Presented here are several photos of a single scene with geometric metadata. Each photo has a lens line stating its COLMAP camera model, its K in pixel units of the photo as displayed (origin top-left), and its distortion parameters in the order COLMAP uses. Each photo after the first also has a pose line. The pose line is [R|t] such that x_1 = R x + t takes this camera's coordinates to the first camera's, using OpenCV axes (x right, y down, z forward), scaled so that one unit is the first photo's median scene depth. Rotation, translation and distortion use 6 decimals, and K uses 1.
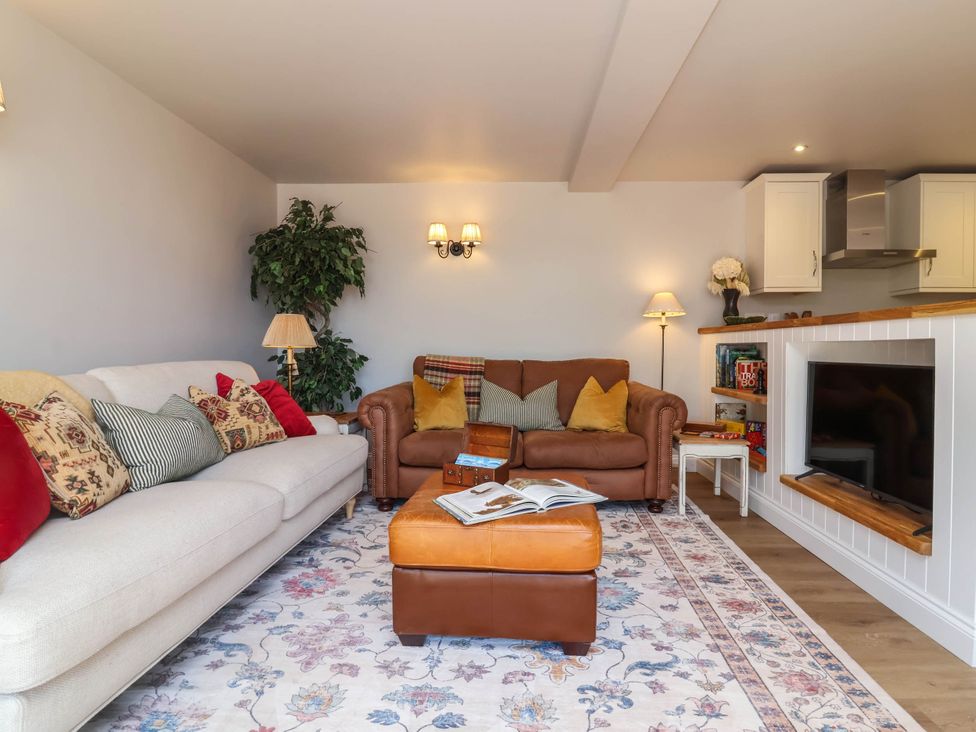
lens RADIAL K [[557.4, 0, 488.0], [0, 557.4, 366.0], [0, 0, 1]] dist [-0.017877, -0.002051]
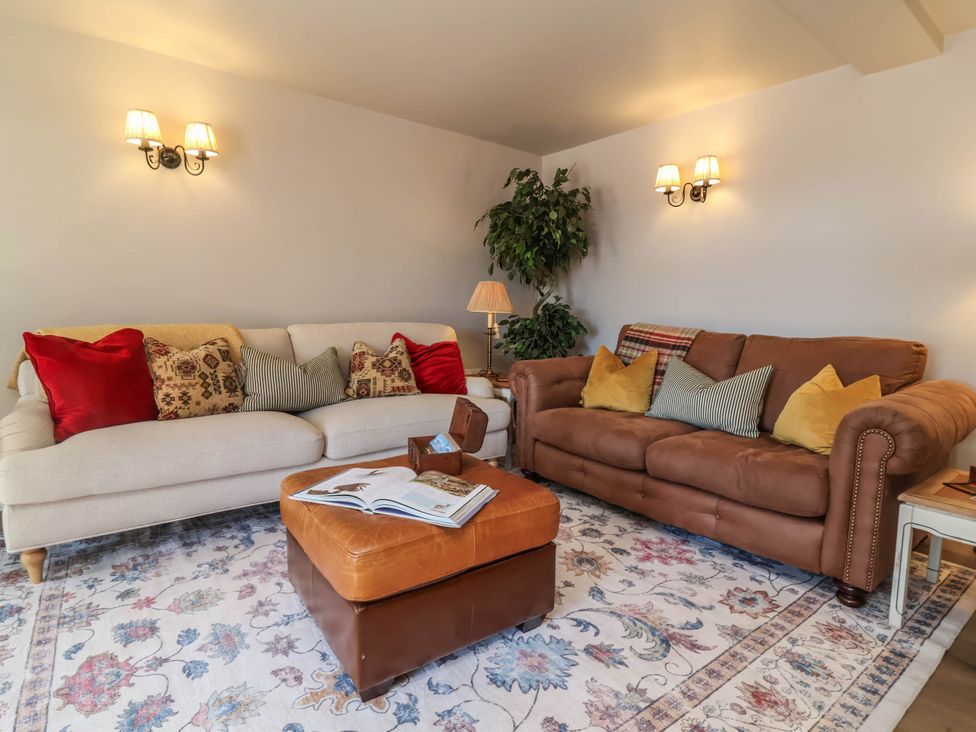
lens RADIAL K [[524.6, 0, 488.0], [0, 524.6, 366.0], [0, 0, 1]] dist [-0.015704, -0.001714]
pose [[0.648106, 0.090405, -0.756165, 0.555442], [-0.040891, 0.995628, 0.083987, -0.020399], [0.760451, -0.023512, 0.648969, 0.451078]]
